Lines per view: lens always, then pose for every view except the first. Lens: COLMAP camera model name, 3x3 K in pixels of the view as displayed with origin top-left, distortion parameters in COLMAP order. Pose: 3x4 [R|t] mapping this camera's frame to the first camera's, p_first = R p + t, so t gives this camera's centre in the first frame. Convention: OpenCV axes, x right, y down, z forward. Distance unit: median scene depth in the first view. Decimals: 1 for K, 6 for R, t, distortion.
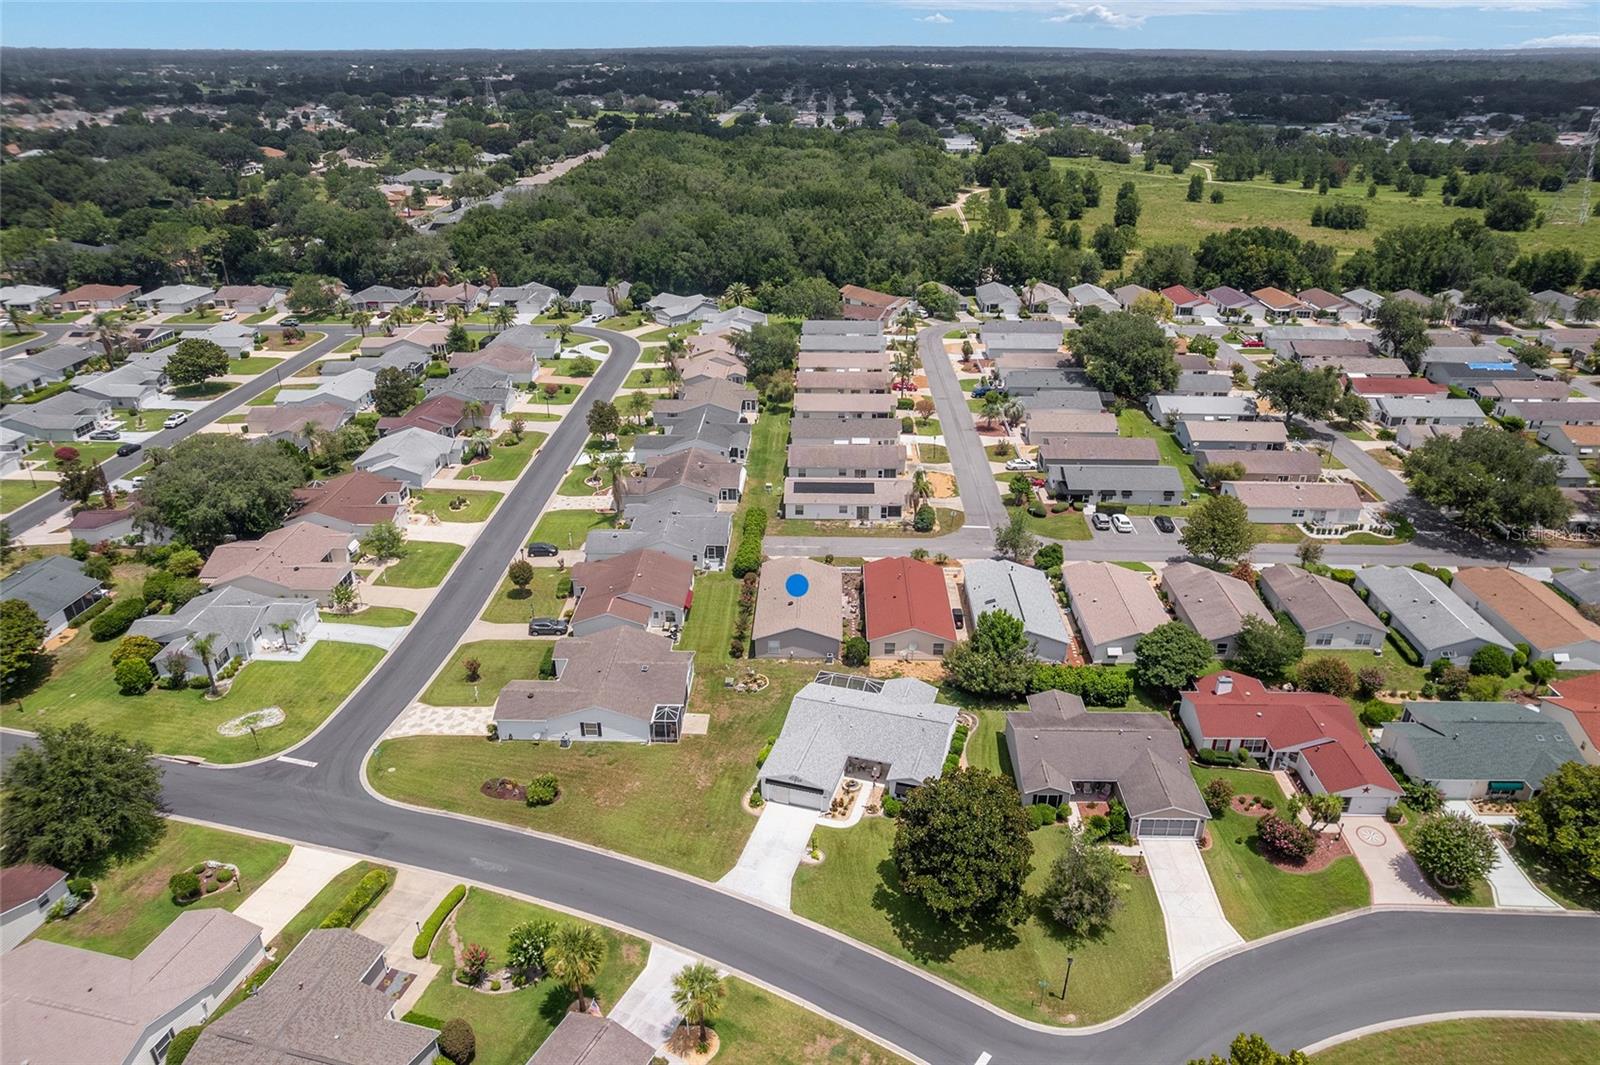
lens RADIAL K [[1066.0, 0, 808.6], [0, 1066.0, 538.1], [0, 0, 1]] dist [-0.076324, 0.064393]
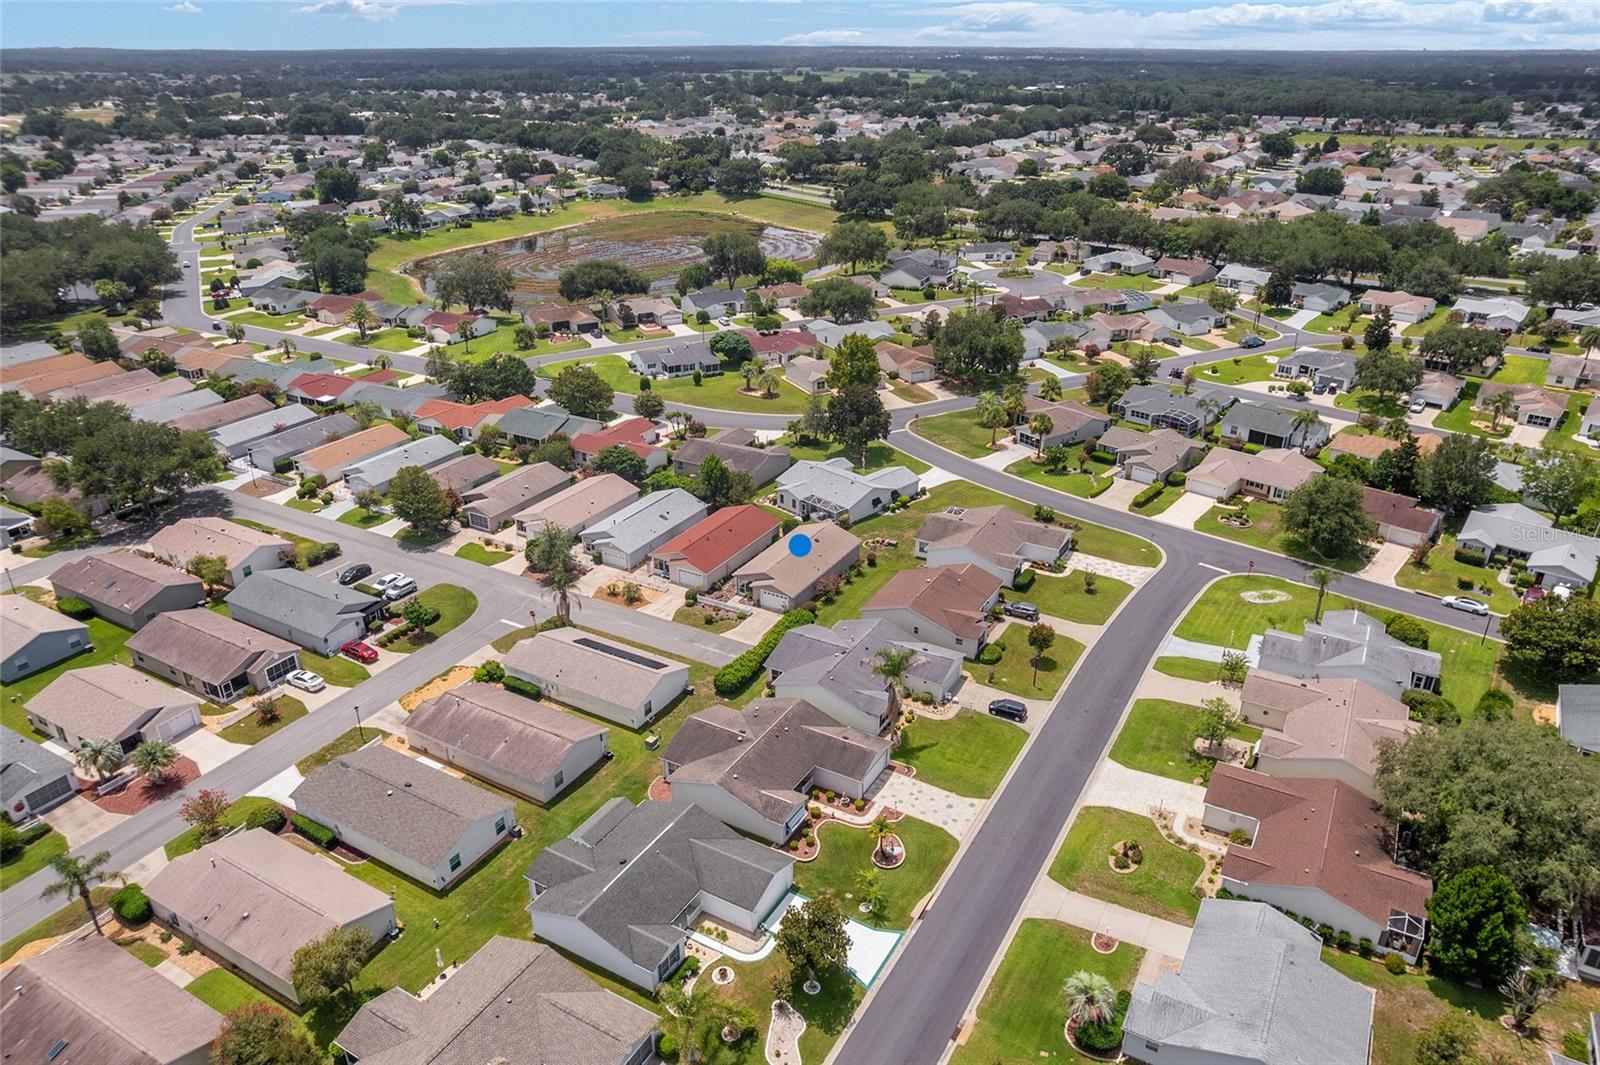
lens RADIAL K [[1066.0, 0, 808.6], [0, 1066.0, 538.1], [0, 0, 1]] dist [-0.076324, 0.064393]
pose [[-0.884350, -0.198789, 0.422383, -0.386216], [0.199941, 0.656321, 0.727507, -0.605287], [-0.421839, 0.727823, -0.540672, 1.263128]]
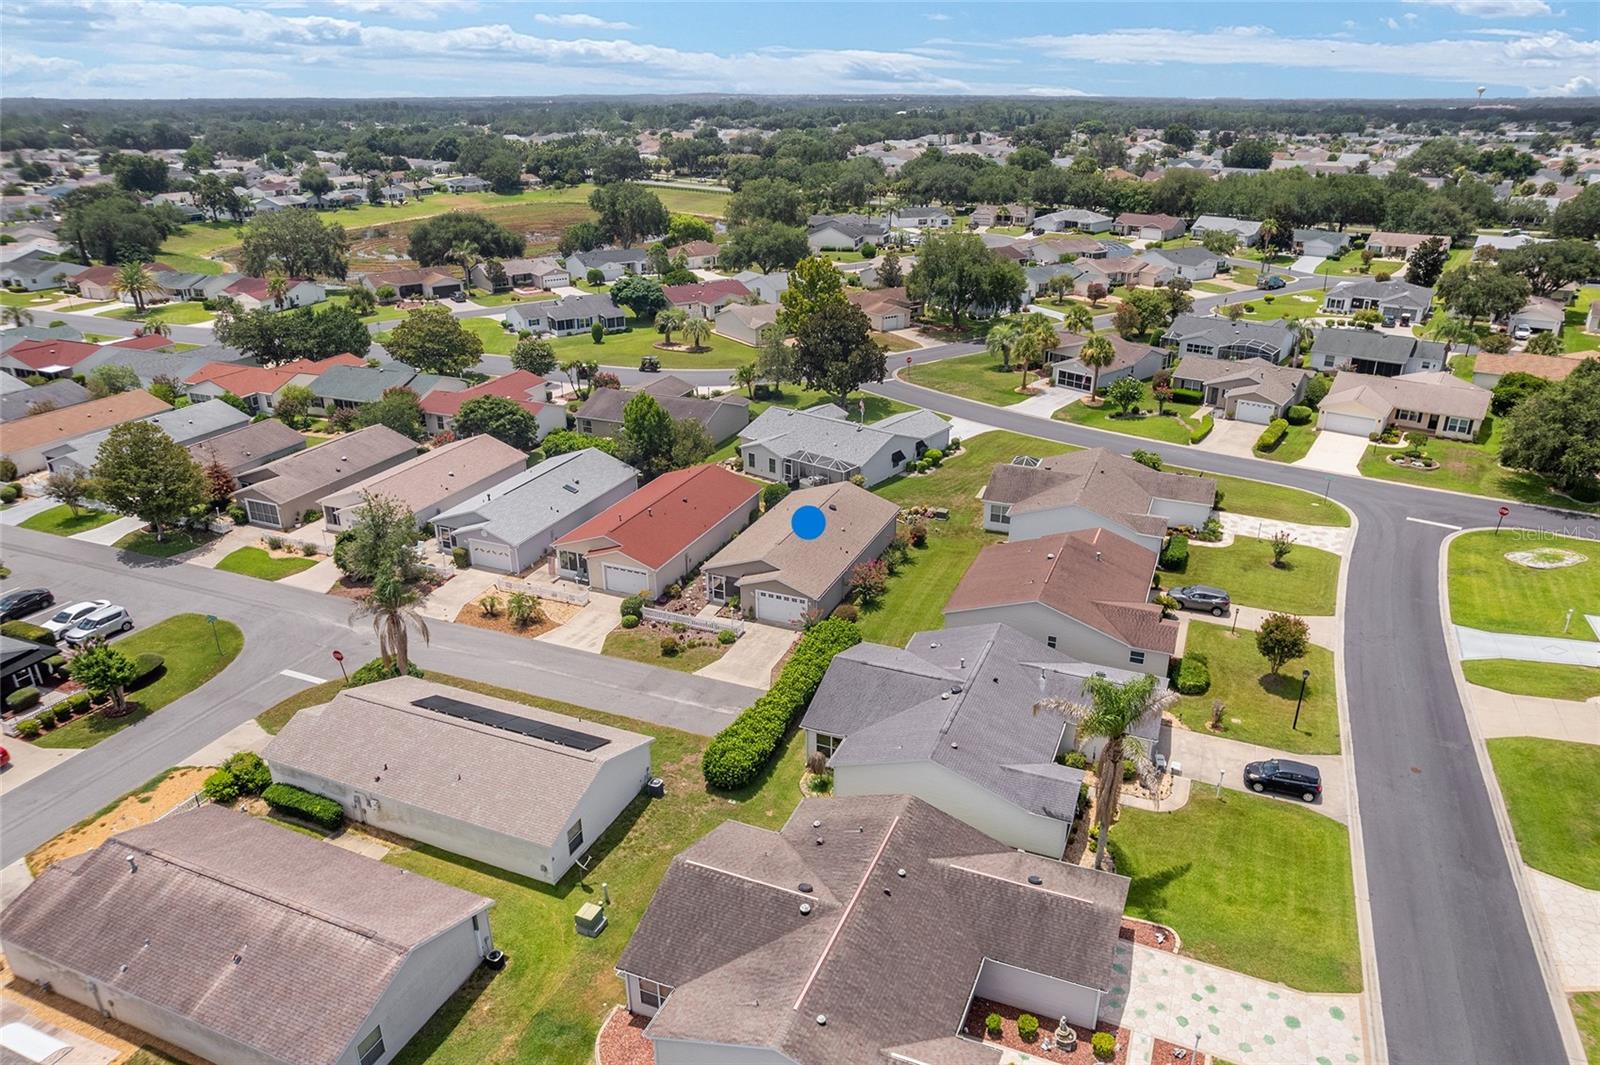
lens RADIAL K [[1054.3, 0, 806.2], [0, 1054.3, 545.0], [0, 0, 1]] dist [-0.082876, 0.072426]
pose [[-0.933809, -0.139867, 0.329299, -0.180451], [0.156134, 0.668829, 0.726836, -0.328953], [-0.321905, 0.730140, -0.602721, 1.117338]]
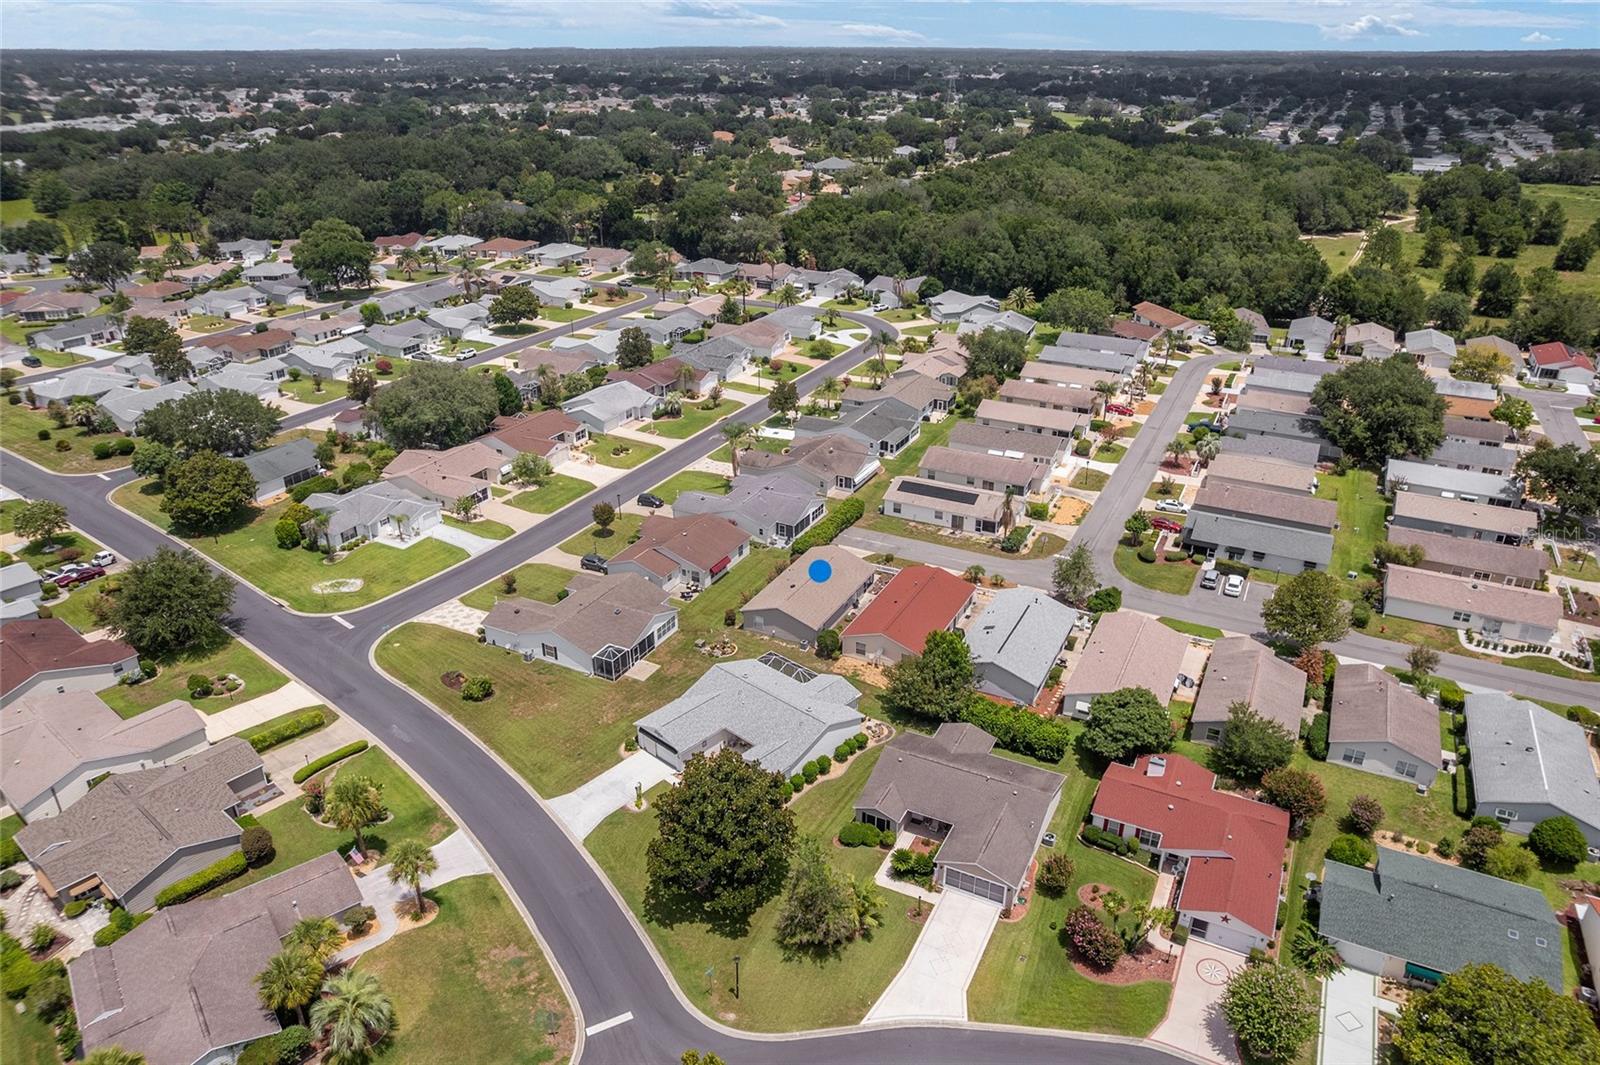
lens RADIAL K [[1074.9, 0, 807.4], [0, 1074.9, 539.0], [0, 0, 1]] dist [-0.073894, 0.059993]
pose [[0.902006, 0.183644, -0.390717, 0.304682], [-0.184953, 0.982137, 0.034639, -0.016754], [0.390099, 0.041020, 0.919859, 0.042131]]
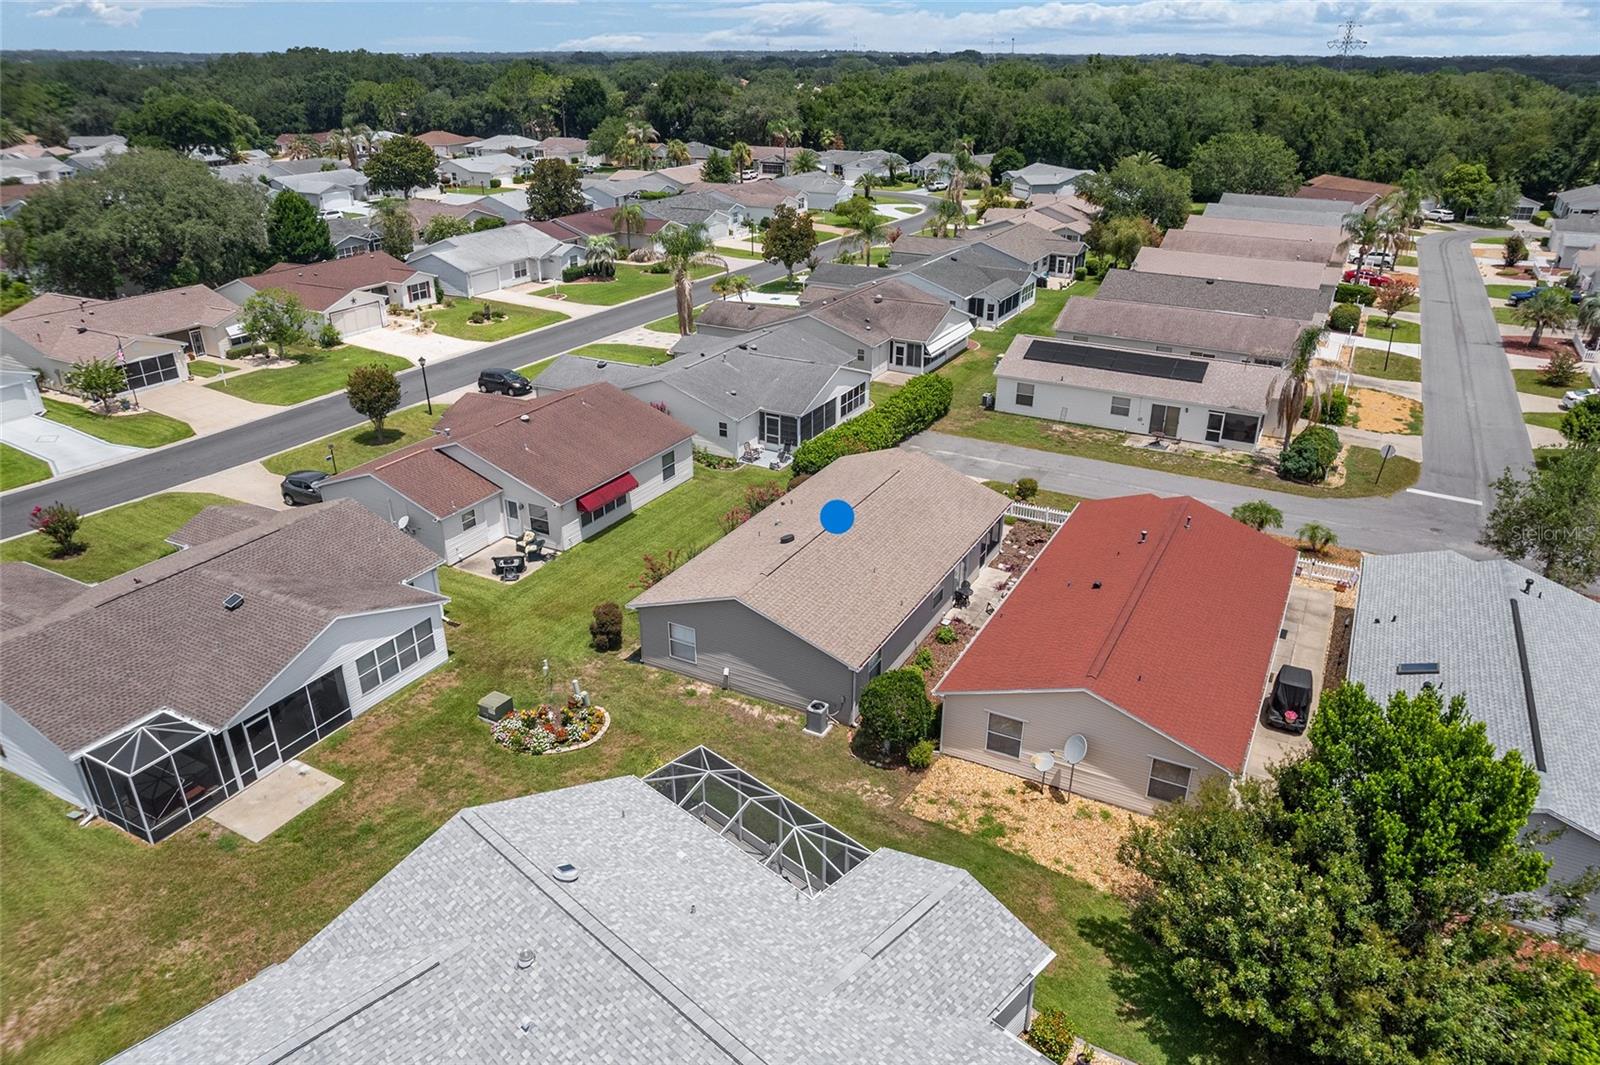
lens RADIAL K [[1071.5, 0, 808.1], [0, 1071.5, 540.6], [0, 0, 1]] dist [-0.079844, 0.069869]
pose [[0.892535, 0.189895, -0.409050, 0.105148], [-0.195101, 0.980342, 0.029405, 0.039088], [0.406593, 0.053561, 0.912038, 0.528892]]
